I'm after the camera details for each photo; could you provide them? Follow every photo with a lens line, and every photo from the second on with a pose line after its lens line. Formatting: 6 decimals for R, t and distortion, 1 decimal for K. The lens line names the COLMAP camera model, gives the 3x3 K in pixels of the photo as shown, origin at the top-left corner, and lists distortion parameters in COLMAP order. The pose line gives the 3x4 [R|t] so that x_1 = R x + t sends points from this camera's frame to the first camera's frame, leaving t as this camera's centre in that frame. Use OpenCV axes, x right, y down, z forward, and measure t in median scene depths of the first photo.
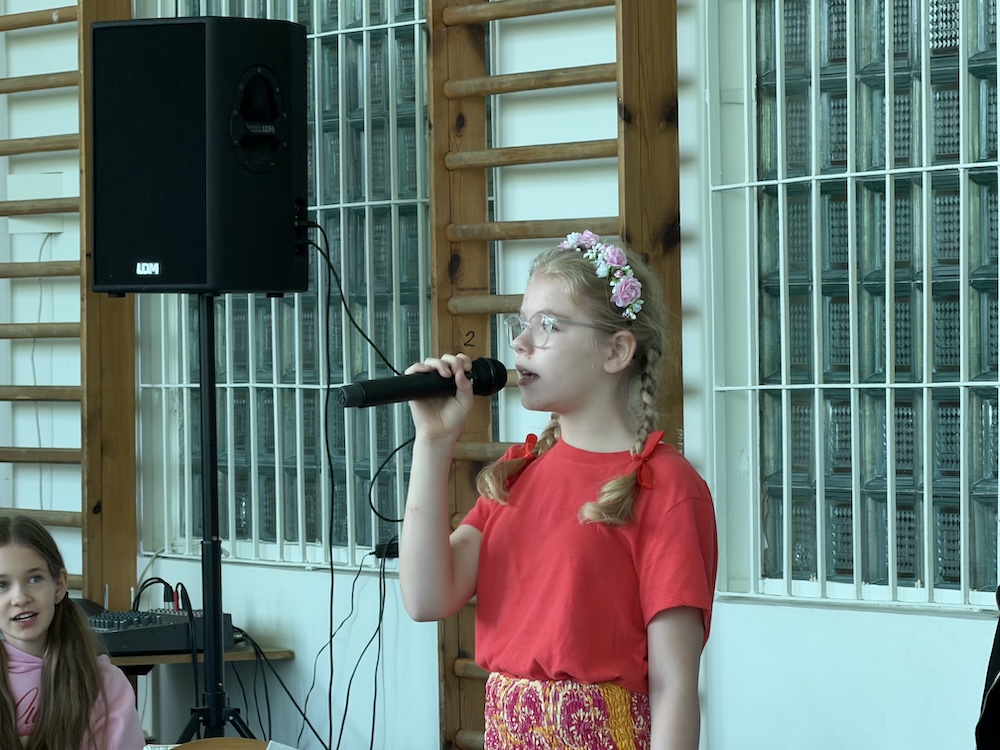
lens RADIAL K [[6020.9, 0, 495.4], [0, 6020.9, 376.2], [0, 0, 1]] dist [0.143492, 0.000000]
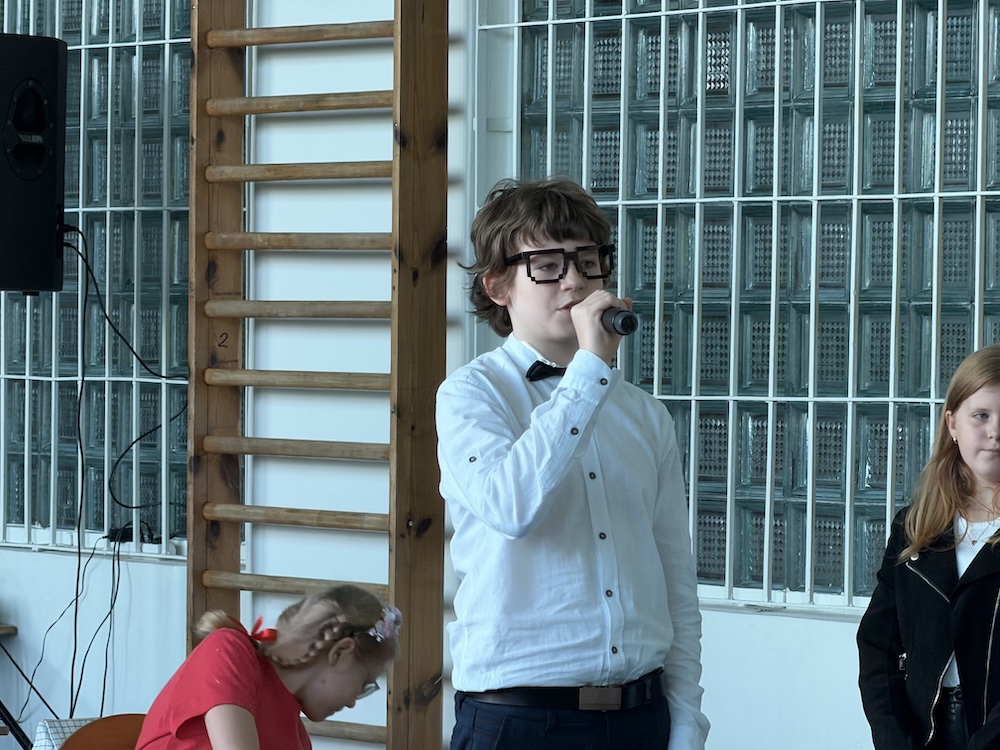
lens RADIAL K [[6020.9, 0, 501.2], [0, 6020.9, 373.2], [0, 0, 1]] dist [0.143492, 0.000000]
pose [[0.992527, 0.022838, 0.119872, -0.088472], [-0.023478, 0.999717, 0.003931, -0.006032], [-0.119749, -0.006716, 0.992782, -0.074931]]
